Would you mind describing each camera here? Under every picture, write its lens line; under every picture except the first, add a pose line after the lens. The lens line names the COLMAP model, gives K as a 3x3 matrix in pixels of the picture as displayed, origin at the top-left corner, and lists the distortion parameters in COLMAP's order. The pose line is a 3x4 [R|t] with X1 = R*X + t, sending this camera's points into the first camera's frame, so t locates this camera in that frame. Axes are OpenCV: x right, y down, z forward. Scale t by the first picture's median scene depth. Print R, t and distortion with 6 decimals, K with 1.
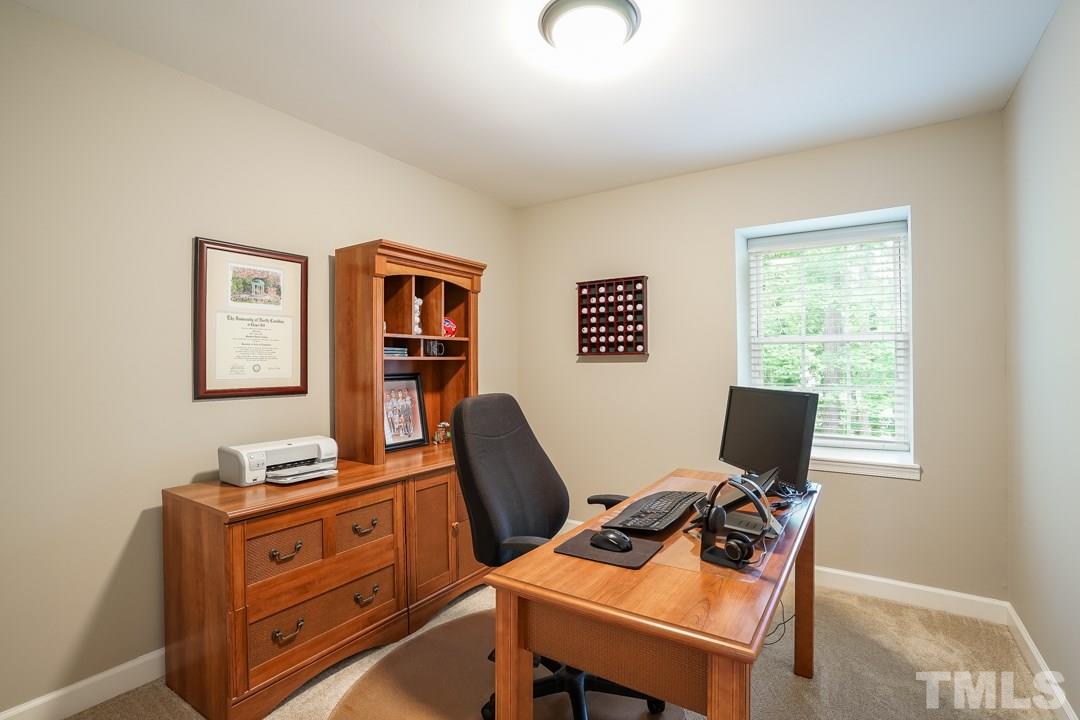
lens RADIAL K [[515.7, 0, 540.7], [0, 515.7, 364.1], [0, 0, 1]] dist [-0.019093, 0.000178]
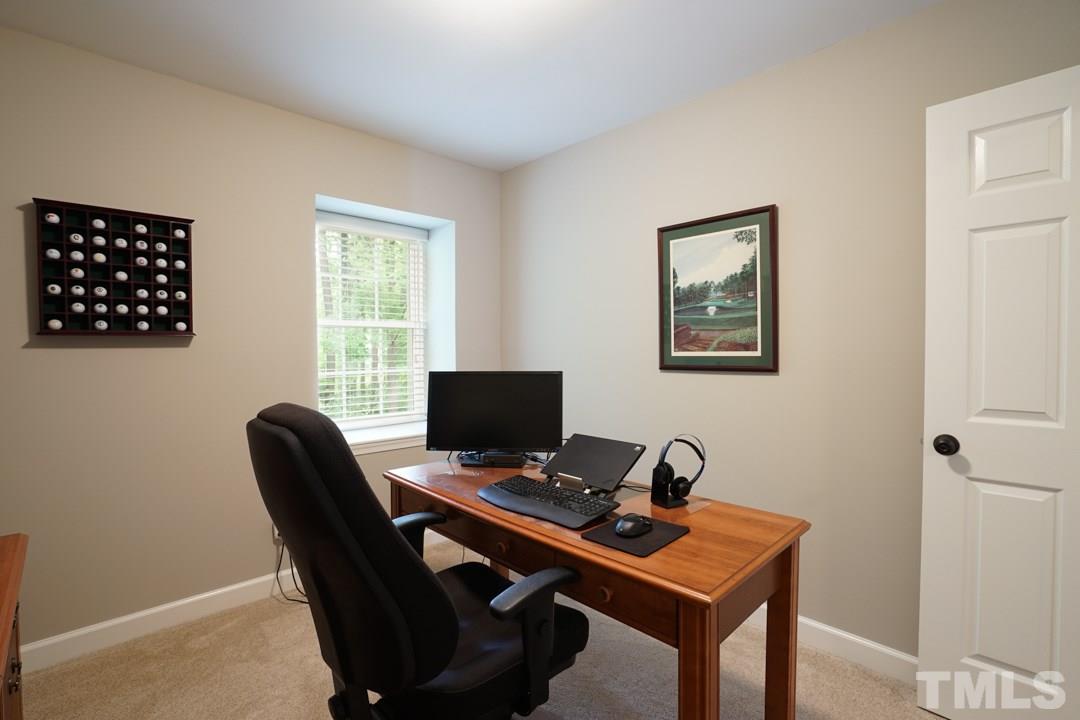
lens RADIAL K [[515.7, 0, 543.1], [0, 515.7, 355.0], [0, 0, 1]] dist [-0.019093, 0.000178]
pose [[0.195585, -0.017420, 0.980532, -0.357893], [0.006539, 0.999843, 0.016458, -0.001673], [-0.980665, 0.003193, 0.195669, 0.402217]]
